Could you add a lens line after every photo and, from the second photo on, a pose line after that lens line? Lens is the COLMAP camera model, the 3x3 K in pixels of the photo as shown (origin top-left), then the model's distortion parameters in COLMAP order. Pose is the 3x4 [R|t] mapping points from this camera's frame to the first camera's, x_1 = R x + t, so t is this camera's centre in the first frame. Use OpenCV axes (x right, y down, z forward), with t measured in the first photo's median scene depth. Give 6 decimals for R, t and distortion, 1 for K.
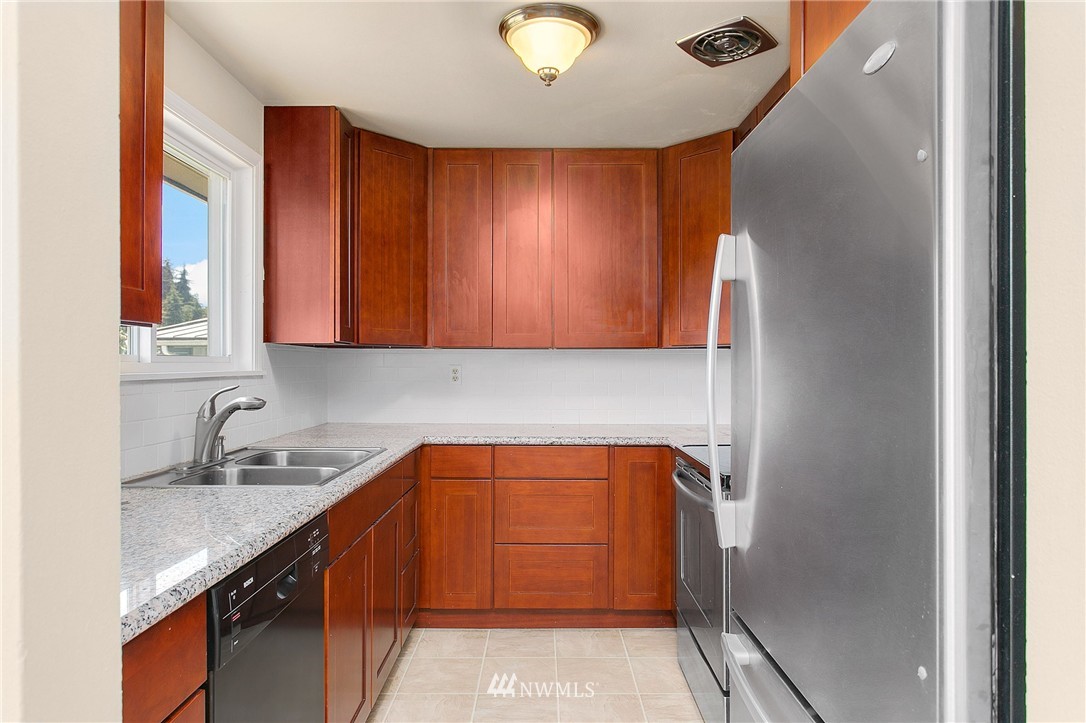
lens RADIAL K [[662.4, 0, 545.6], [0, 662.4, 358.6], [0, 0, 1]] dist [-0.004857, -0.000542]
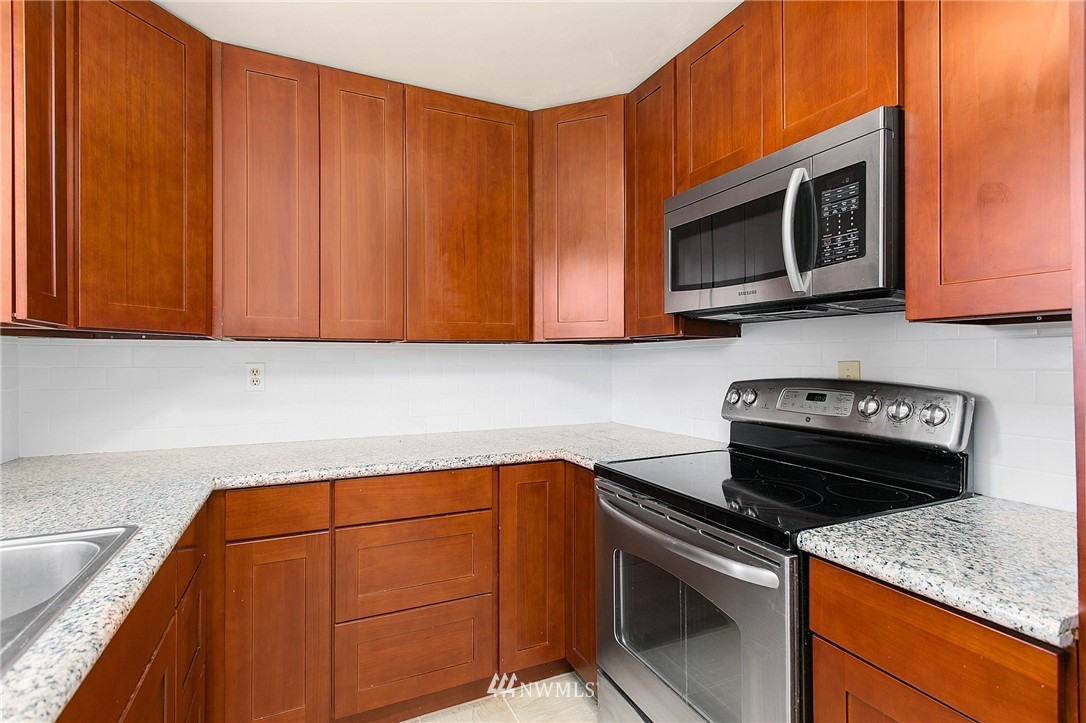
lens RADIAL K [[518.0, 0, 545.9], [0, 518.0, 358.3], [0, 0, 1]] dist [0.003625, 0.000902]
pose [[0.907571, -0.001845, 0.419894, -0.103118], [0.000967, 0.999997, 0.002305, 0.004222], [-0.419897, -0.001686, 0.907570, 0.421132]]
